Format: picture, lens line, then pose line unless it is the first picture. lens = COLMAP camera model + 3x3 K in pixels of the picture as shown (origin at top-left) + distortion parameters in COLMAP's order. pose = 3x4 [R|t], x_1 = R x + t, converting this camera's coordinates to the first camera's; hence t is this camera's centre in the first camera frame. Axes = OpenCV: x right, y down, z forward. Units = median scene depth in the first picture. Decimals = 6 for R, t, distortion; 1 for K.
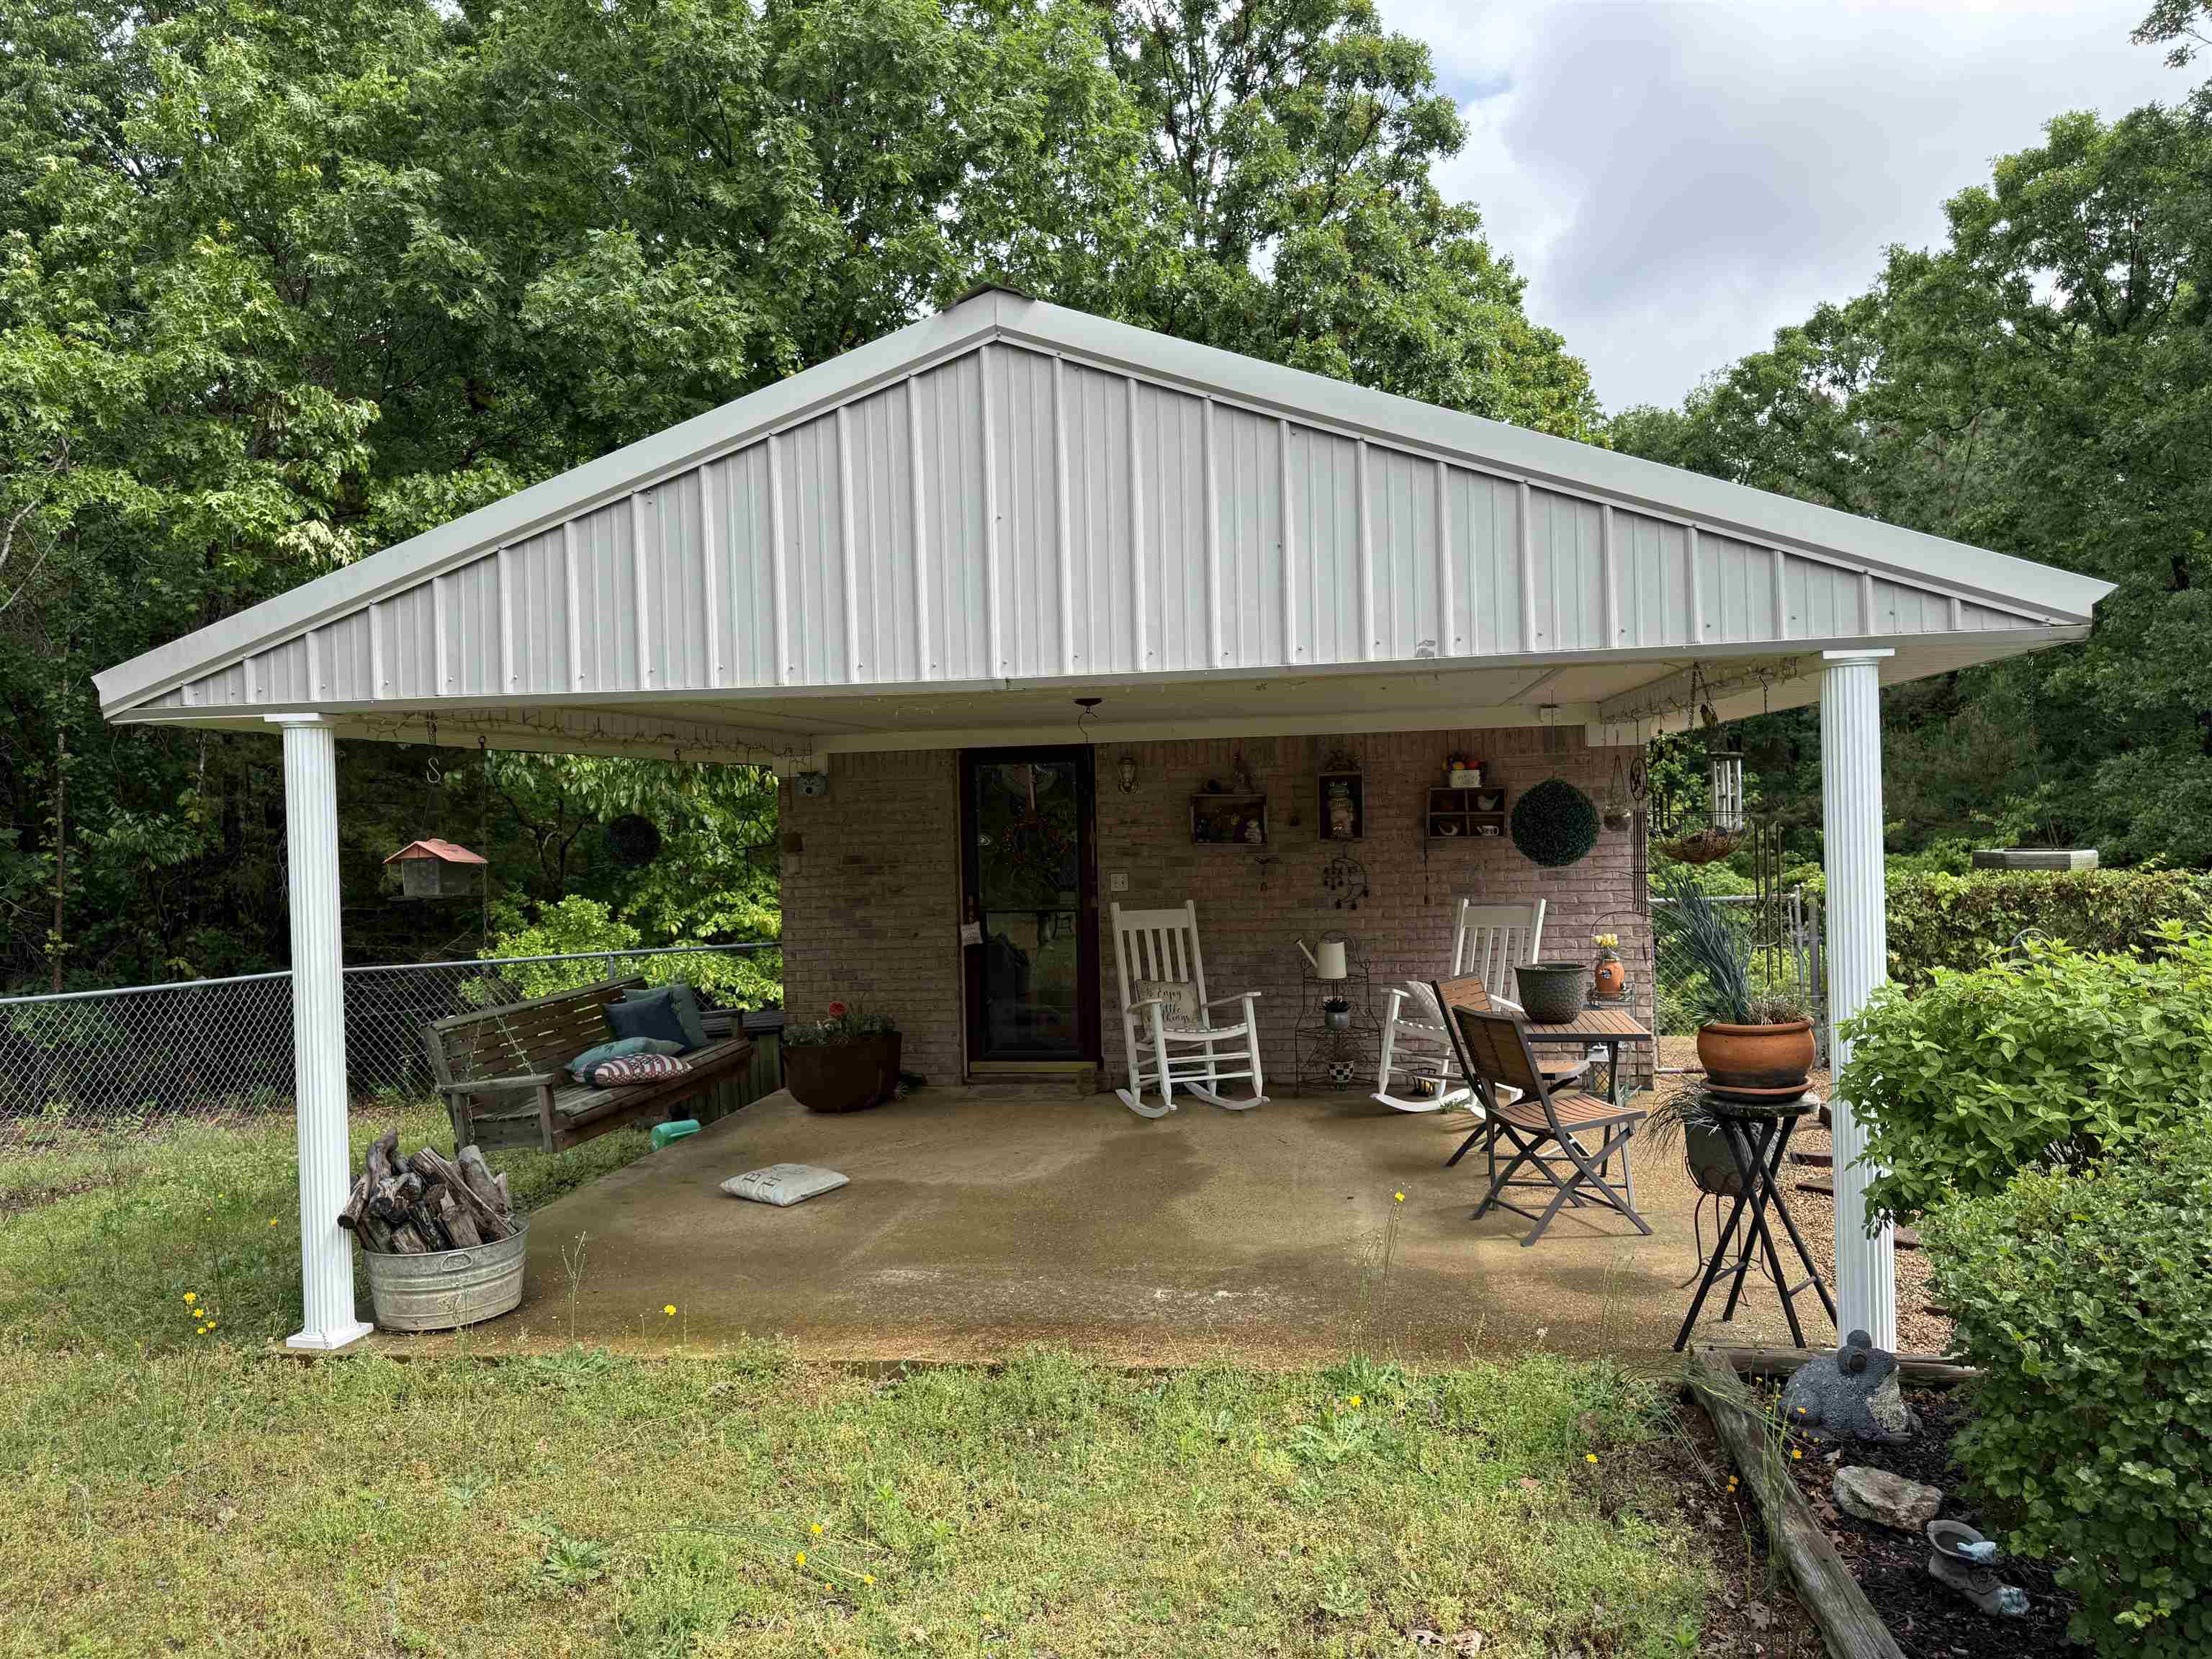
lens RADIAL K [[1583.7, 0, 1106.0], [0, 1583.7, 829.5], [0, 0, 1]] dist [0.133332, -0.120836]
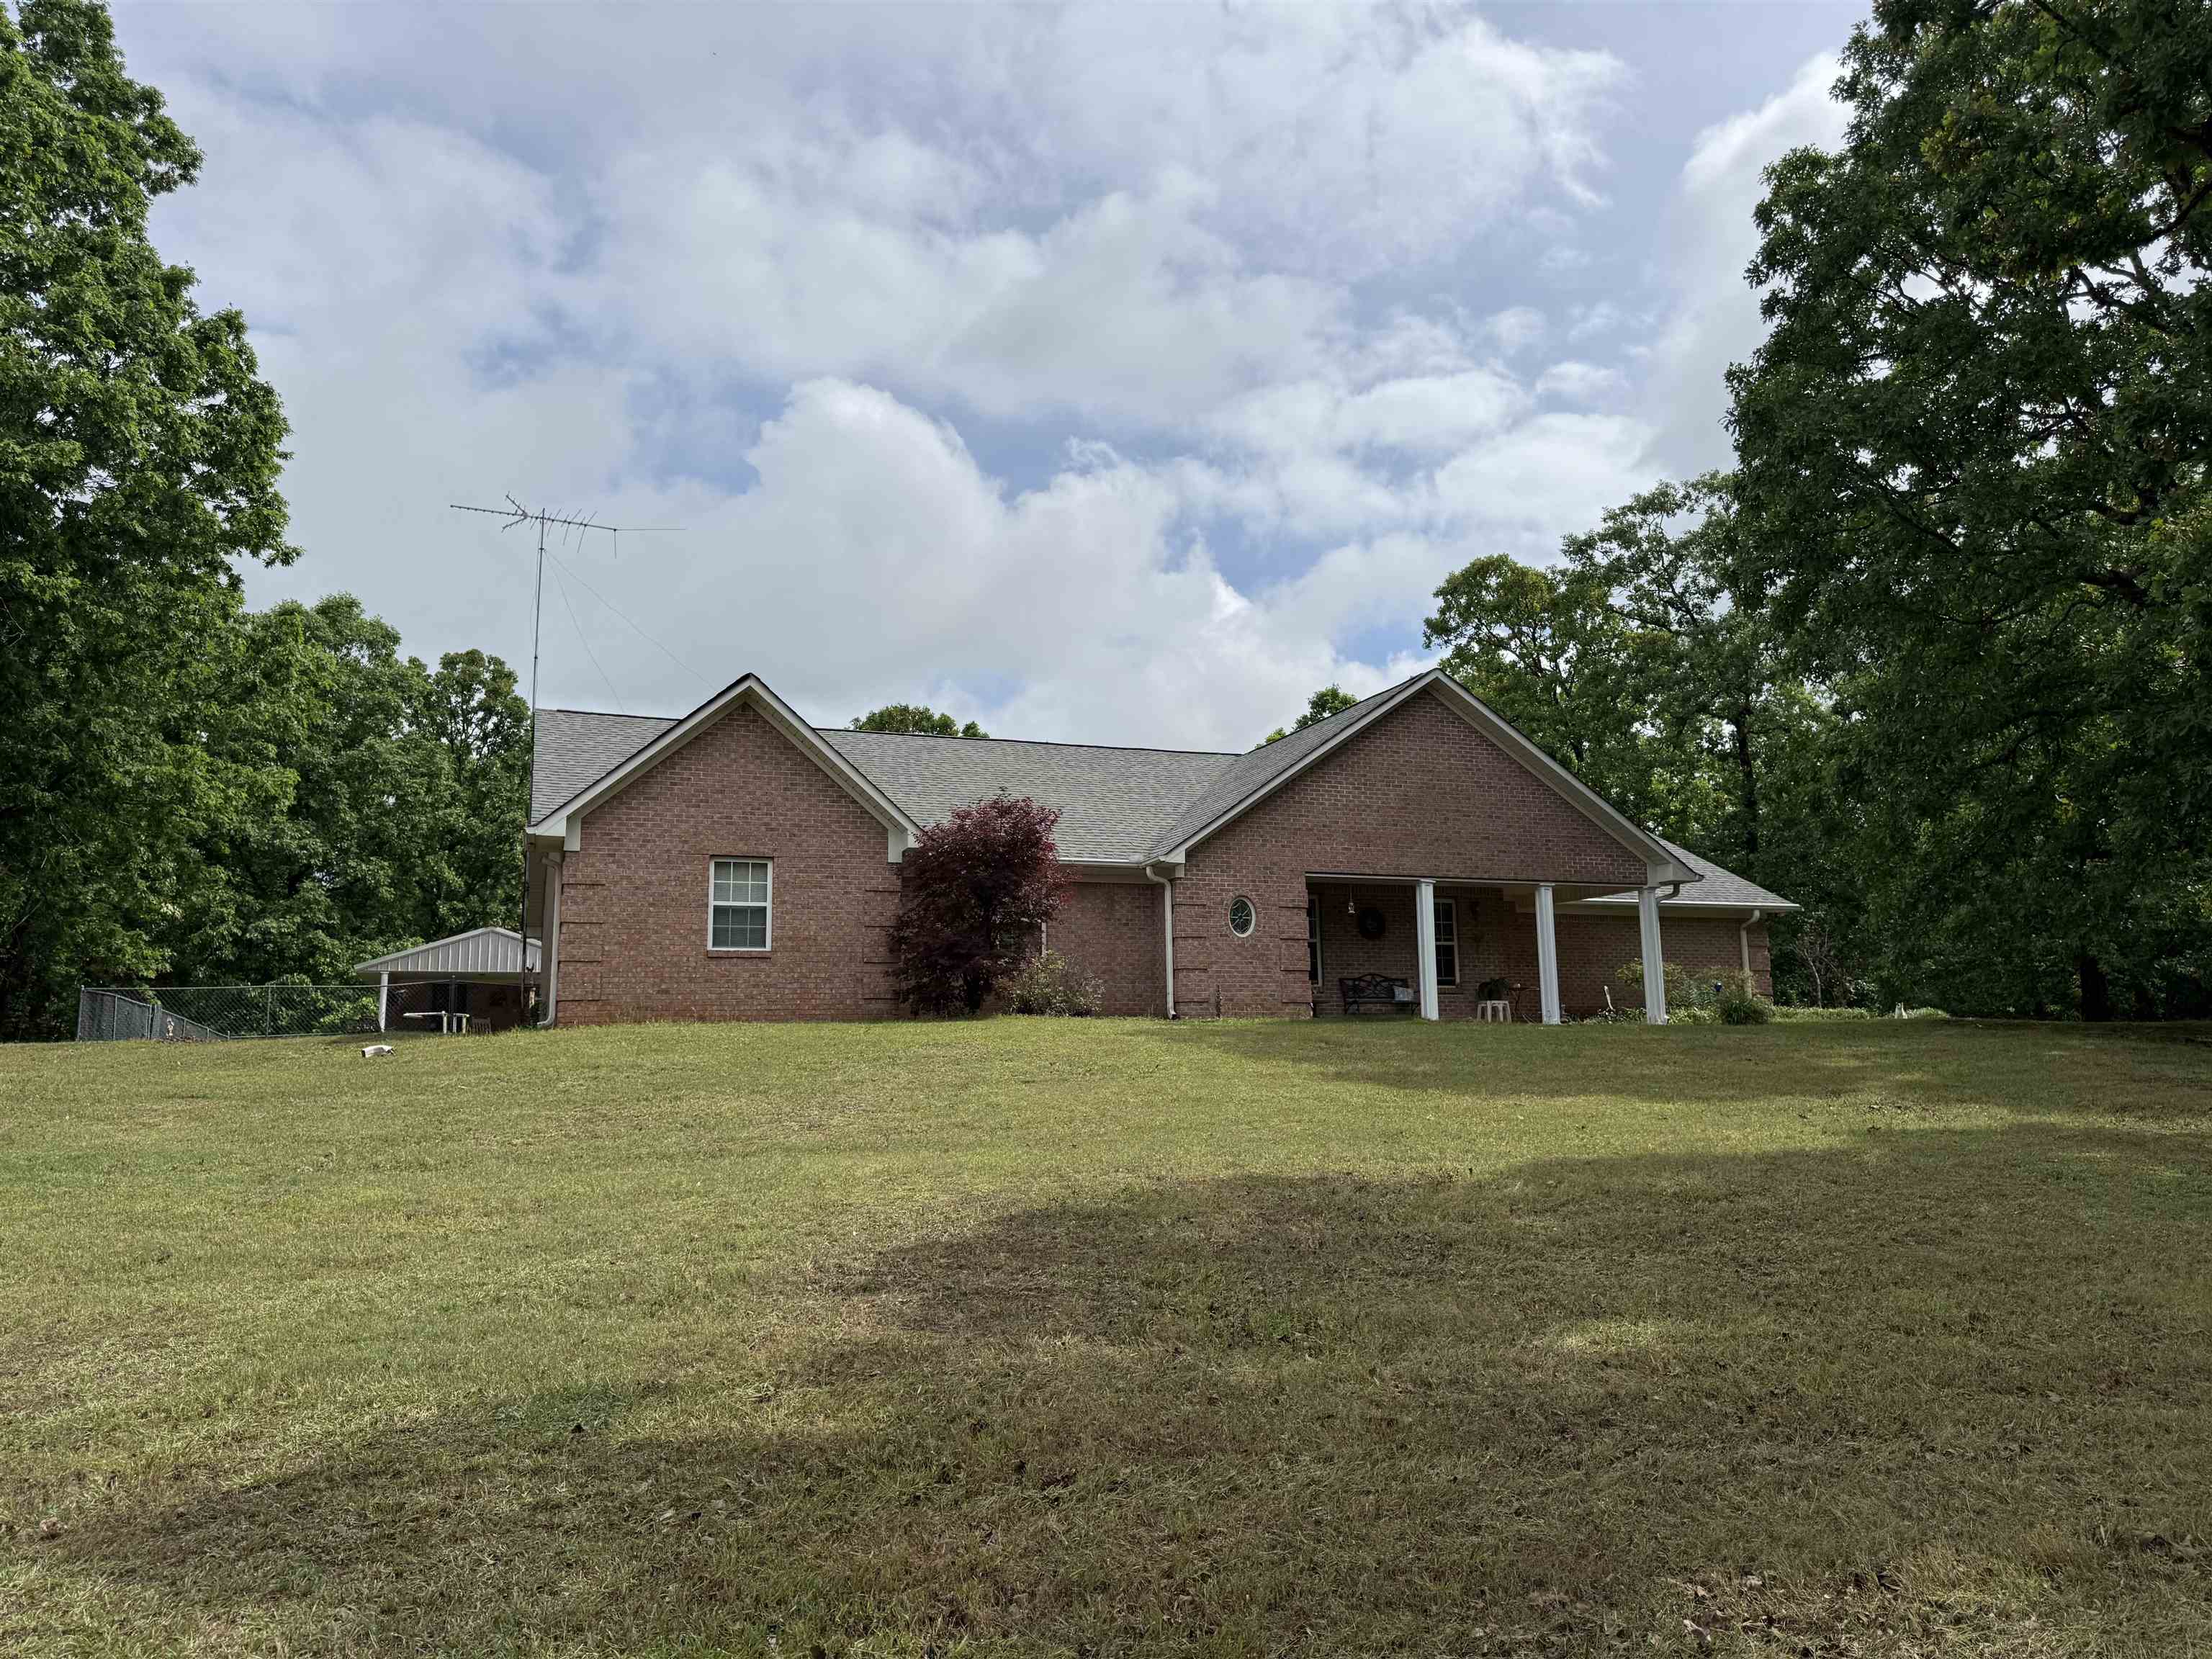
lens RADIAL K [[1583.7, 0, 1106.0], [0, 1583.7, 829.5], [0, 0, 1]] dist [0.133332, -0.120836]
pose [[0.859830, 0.098695, 0.500951, -0.837933], [-0.008753, 0.983845, -0.178809, 0.341368], [-0.510506, 0.149360, 0.846803, -4.140704]]
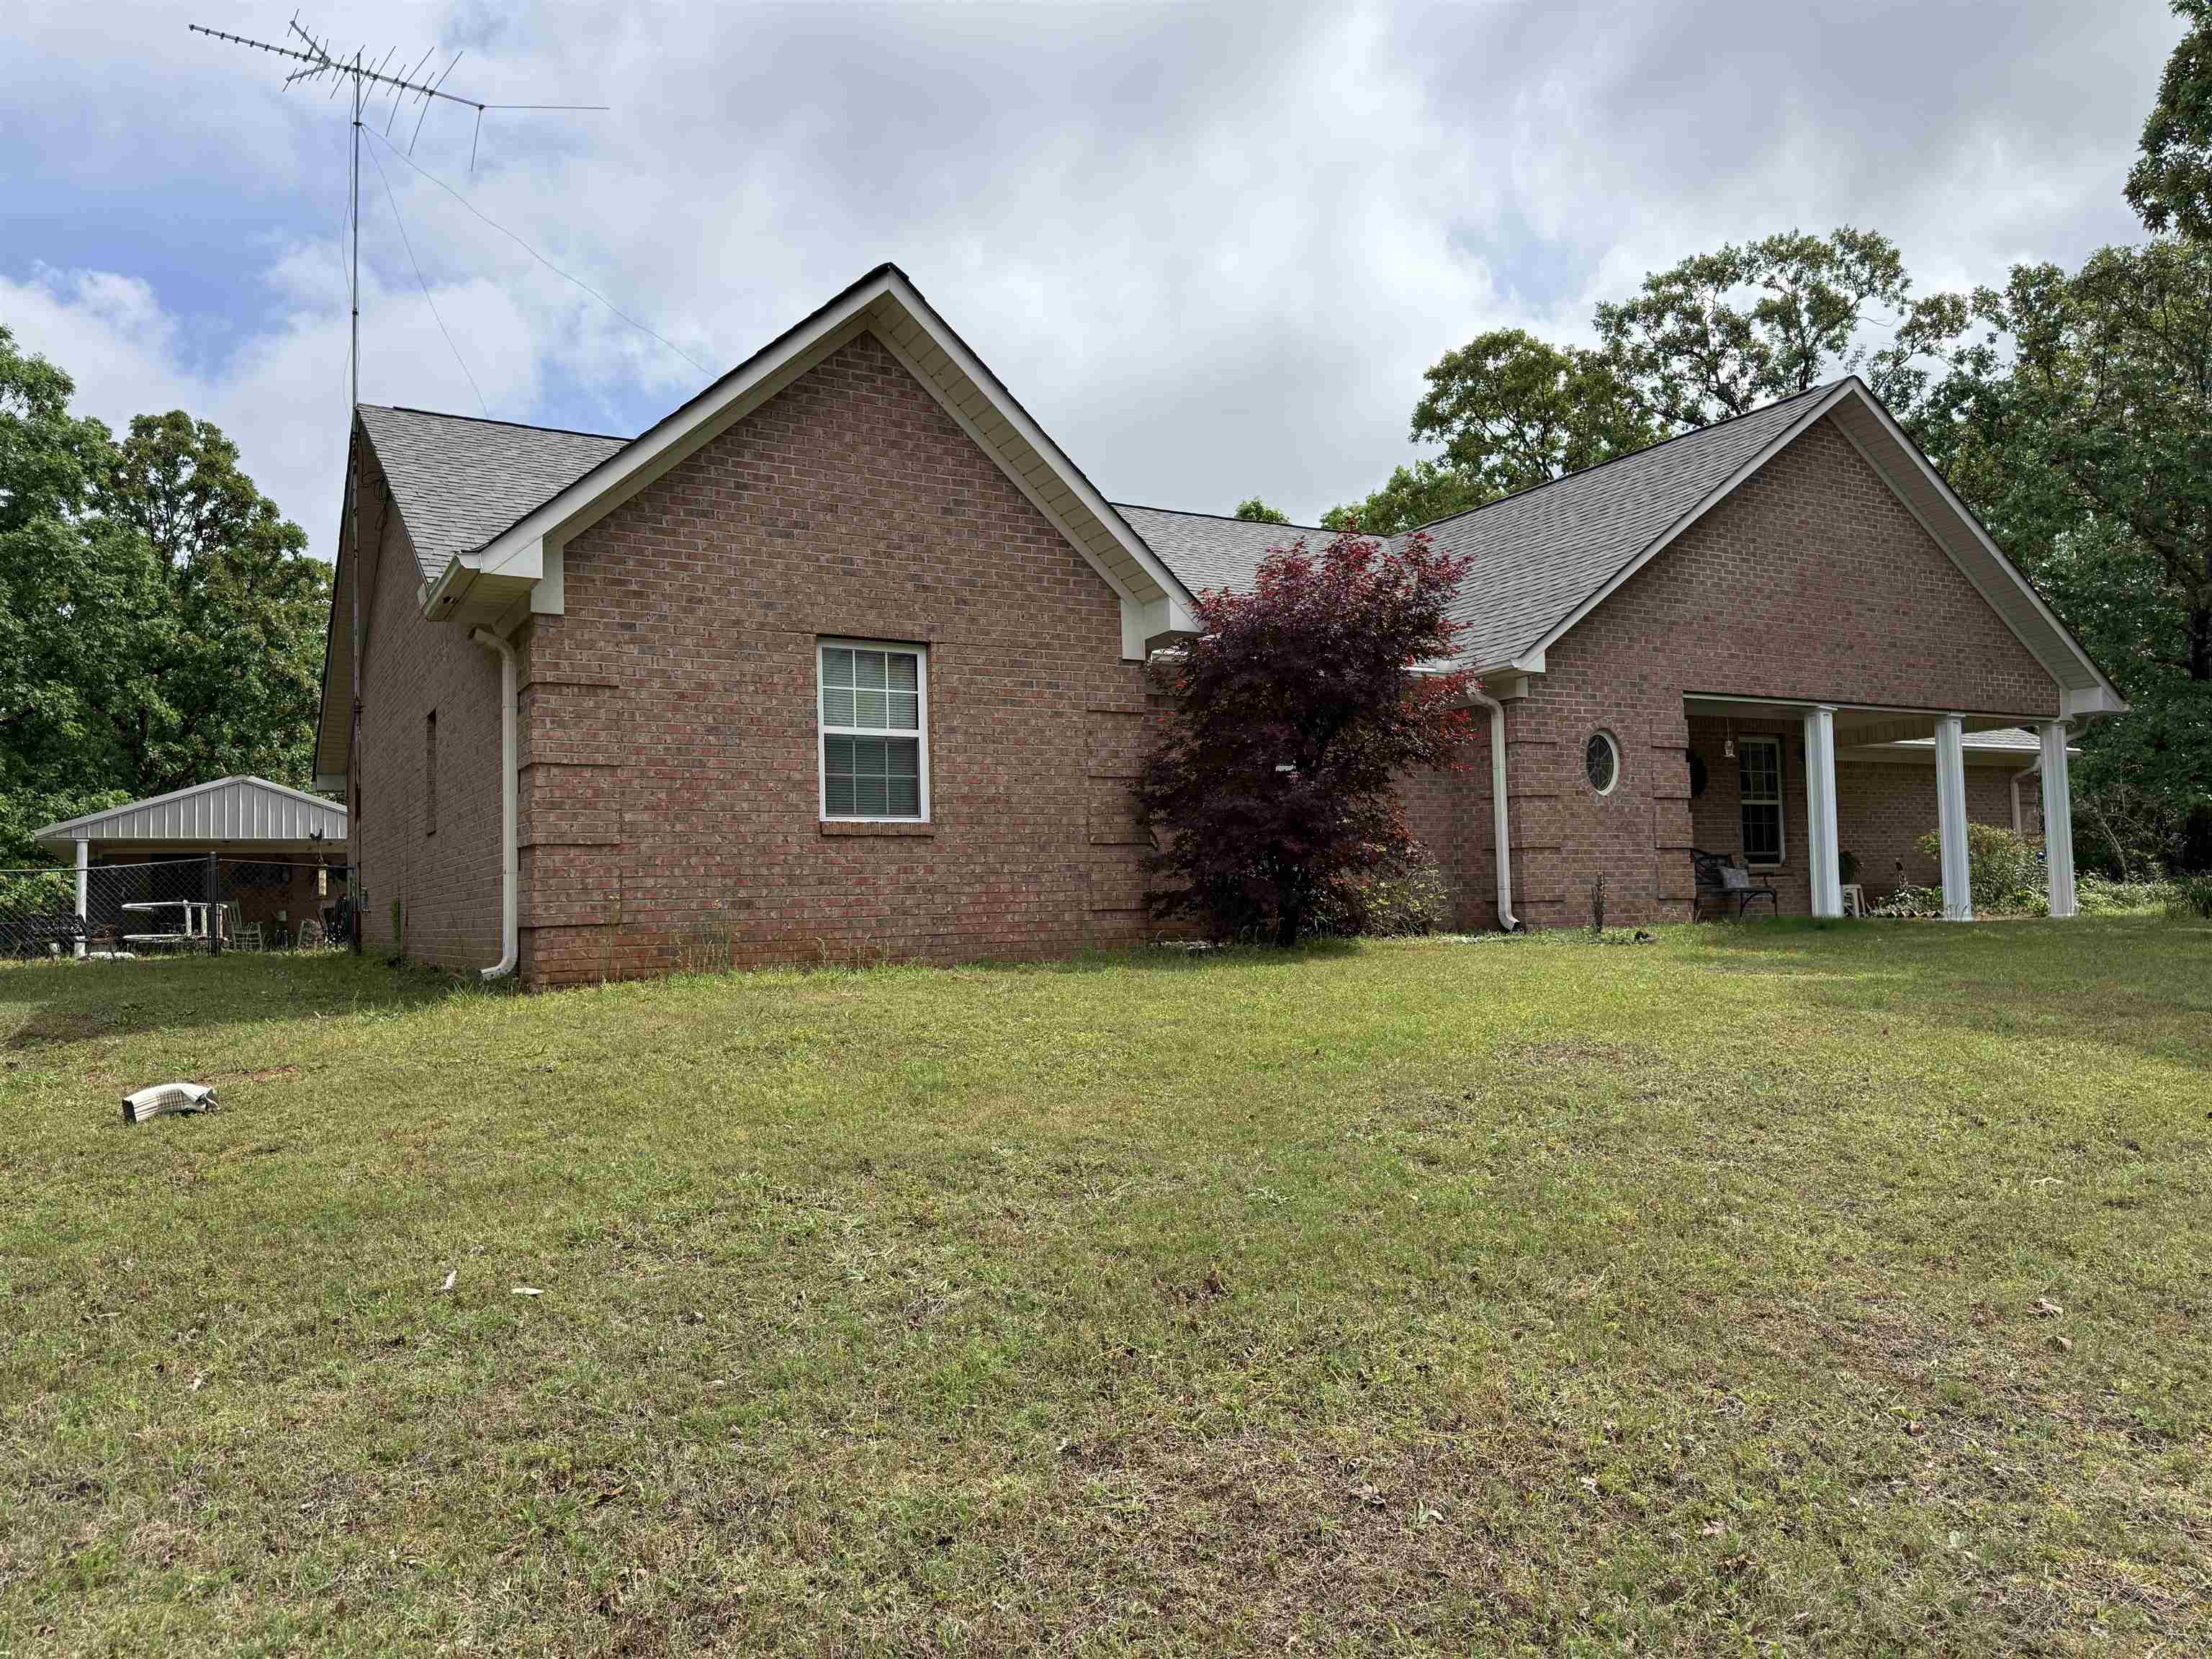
lens RADIAL K [[1583.7, 0, 1106.0], [0, 1583.7, 829.5], [0, 0, 1]] dist [0.133332, -0.120836]
pose [[0.773621, 0.049475, 0.631715, -0.742571], [0.008074, 0.996096, -0.087901, 0.225651], [-0.633598, 0.073103, 0.770201, -3.000586]]
